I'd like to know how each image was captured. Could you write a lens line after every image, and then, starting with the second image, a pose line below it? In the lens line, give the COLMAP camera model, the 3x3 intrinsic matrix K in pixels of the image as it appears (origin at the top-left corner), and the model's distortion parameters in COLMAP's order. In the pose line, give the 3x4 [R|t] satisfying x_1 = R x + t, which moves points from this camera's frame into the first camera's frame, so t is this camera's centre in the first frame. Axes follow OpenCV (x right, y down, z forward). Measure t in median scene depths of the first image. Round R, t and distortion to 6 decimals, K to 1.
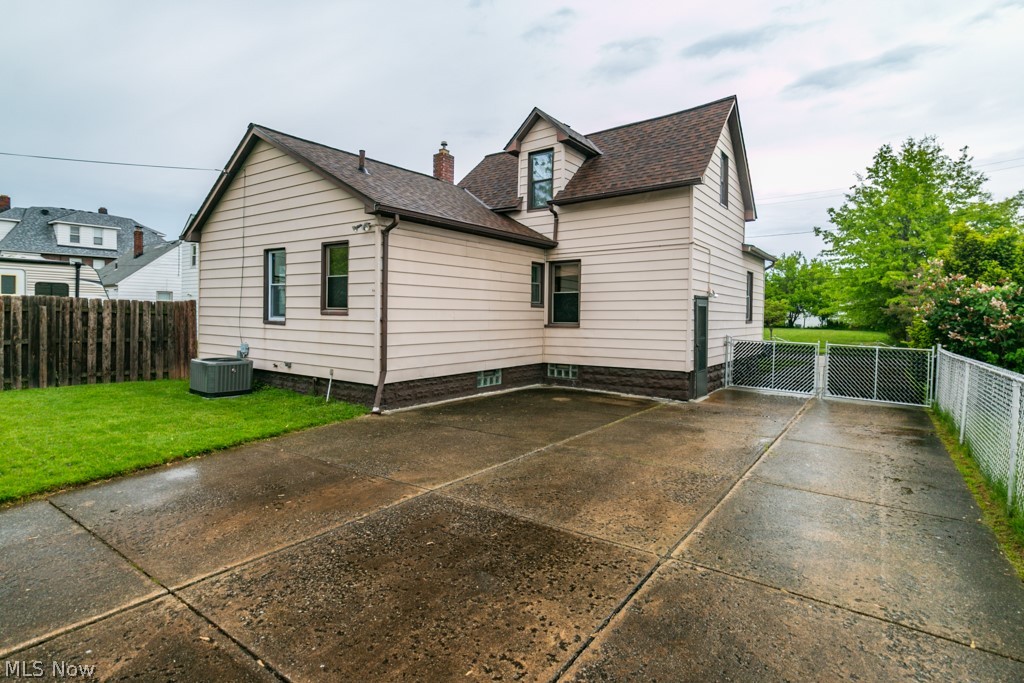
lens RADIAL K [[536.8, 0, 499.5], [0, 536.8, 318.1], [0, 0, 1]] dist [-0.002167, -0.000584]
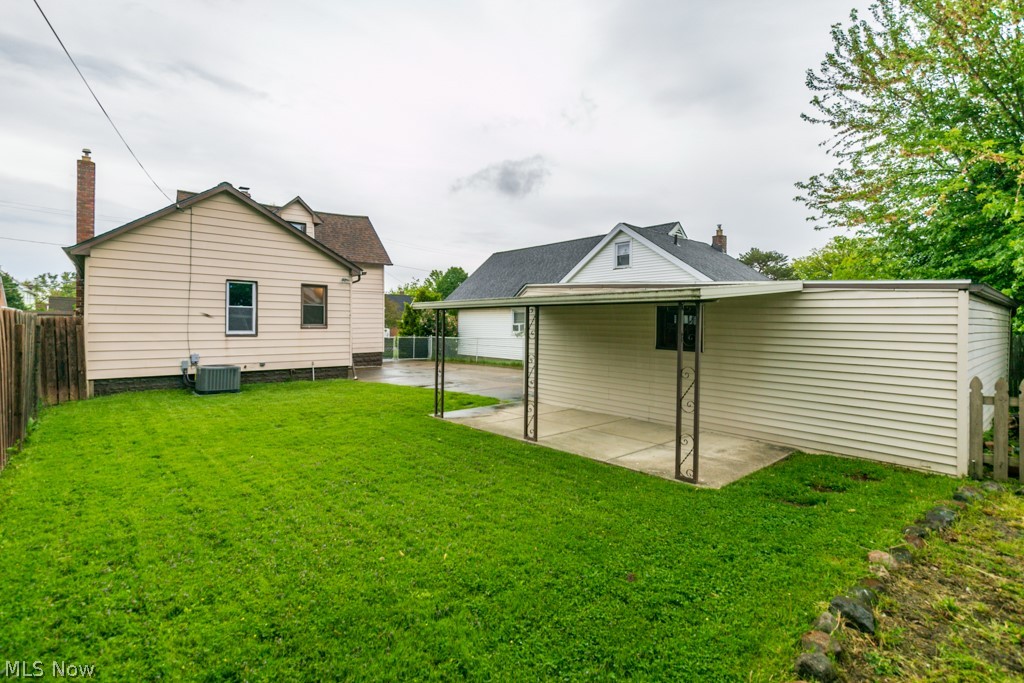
lens RADIAL K [[472.2, 0, 513.8], [0, 472.2, 335.3], [0, 0, 1]] dist [0.020905, -0.000798]
pose [[0.221608, -0.037808, 0.974403, -1.475993], [0.002604, 0.999267, 0.038180, -0.036391], [-0.975132, -0.005924, 0.221544, 0.071591]]
